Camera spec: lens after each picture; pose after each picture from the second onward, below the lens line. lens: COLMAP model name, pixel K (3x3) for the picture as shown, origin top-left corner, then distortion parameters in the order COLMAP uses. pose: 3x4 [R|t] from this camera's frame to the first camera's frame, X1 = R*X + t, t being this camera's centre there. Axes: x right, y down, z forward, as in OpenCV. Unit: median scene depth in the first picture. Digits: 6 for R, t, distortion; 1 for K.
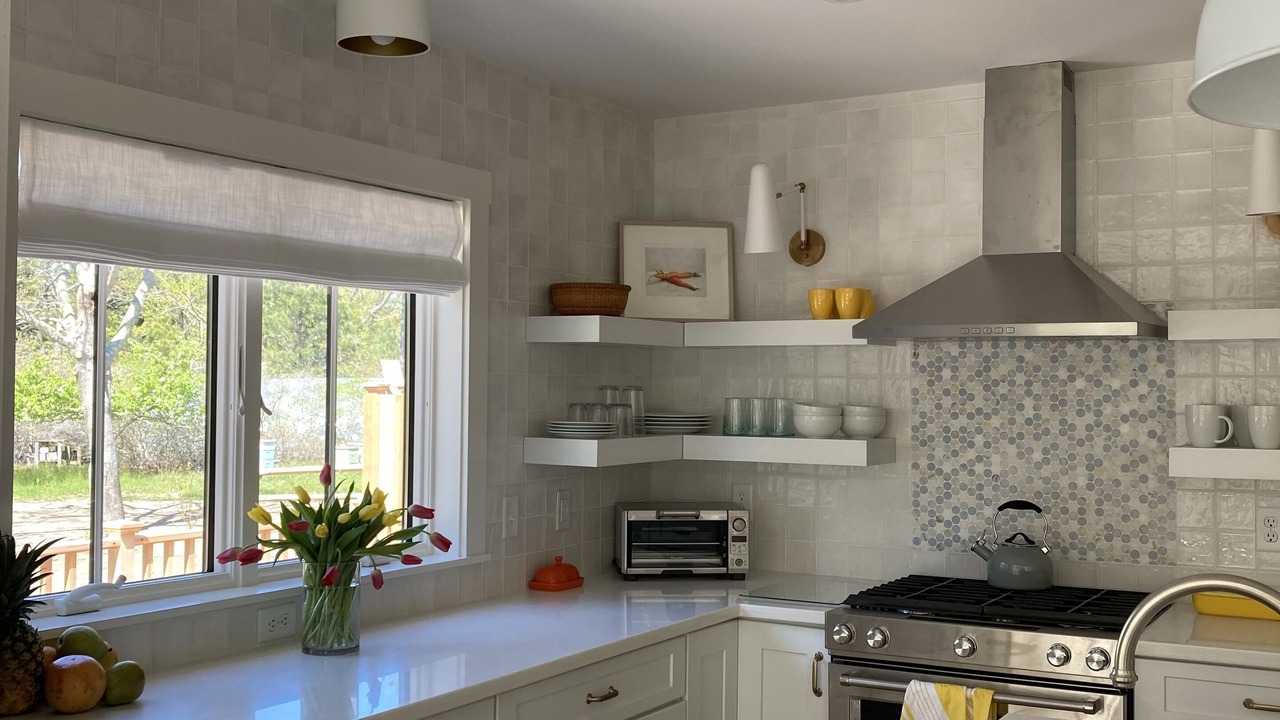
lens RADIAL K [[1446.0, 0, 645.3], [0, 1446.0, 326.9], [0, 0, 1]] dist [0.107575, 0.000000]
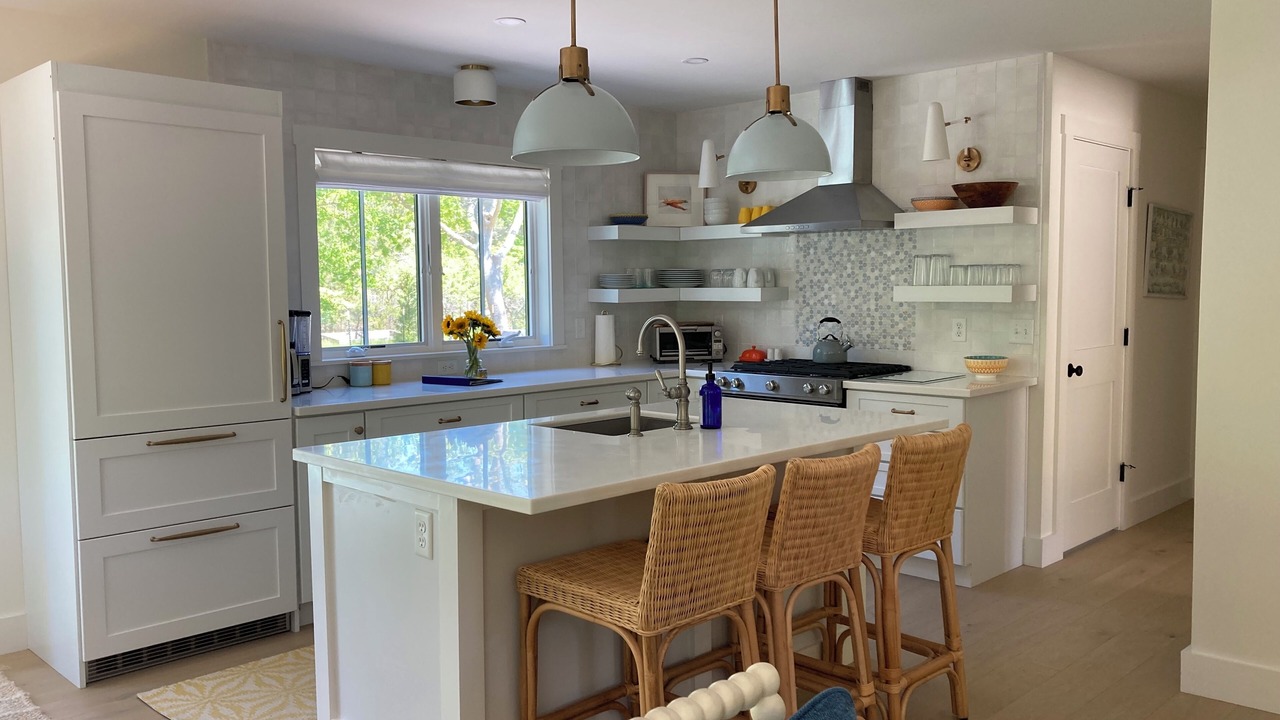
lens RADIAL K [[1102.8, 0, 633.1], [0, 1102.8, 377.3], [0, 0, 1]] dist [0.090969, -0.026502]
pose [[0.960382, 0.009072, -0.278540, 0.395374], [0.028750, 0.990912, 0.131404, 0.000147], [0.277201, -0.134206, 0.951393, -0.432729]]
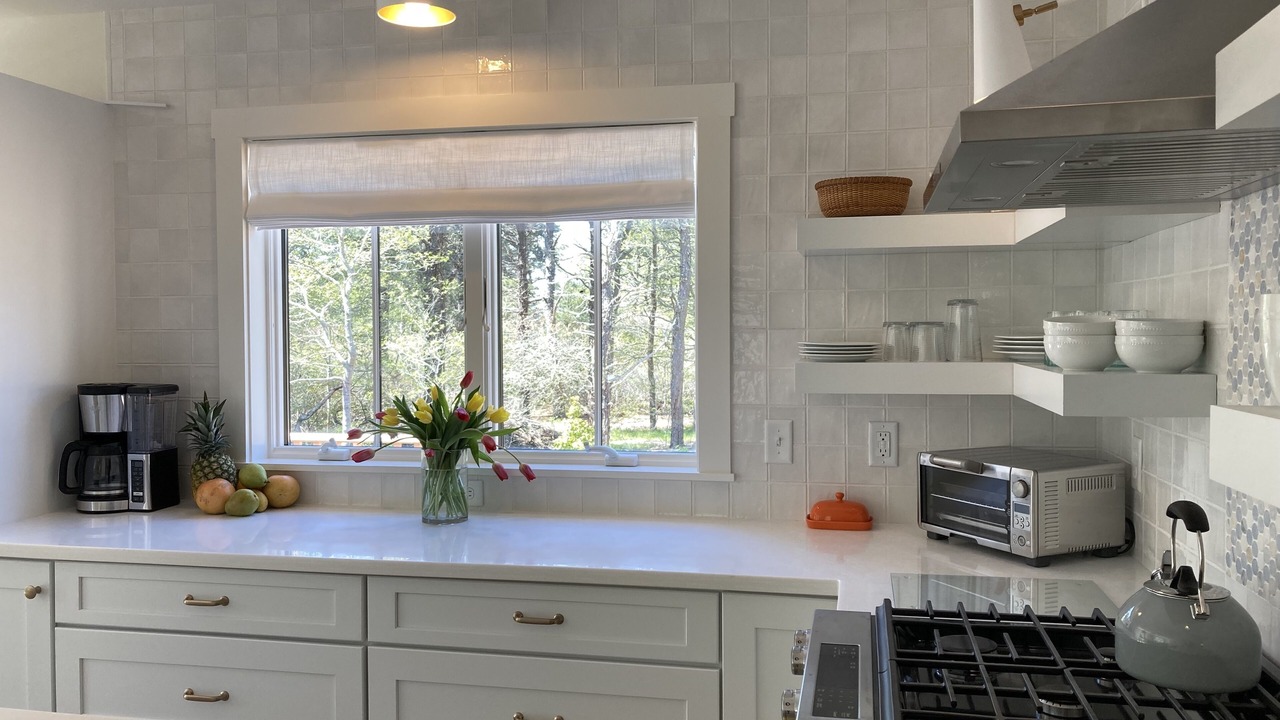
lens RADIAL K [[1102.8, 0, 631.8], [0, 1102.8, 356.3], [0, 0, 1]] dist [0.090969, -0.026502]
pose [[0.286754, 0.011933, -0.957930, 0.573509], [0.048789, 0.998443, 0.027043, 0.050806], [0.956761, -0.054491, 0.285725, 0.710275]]
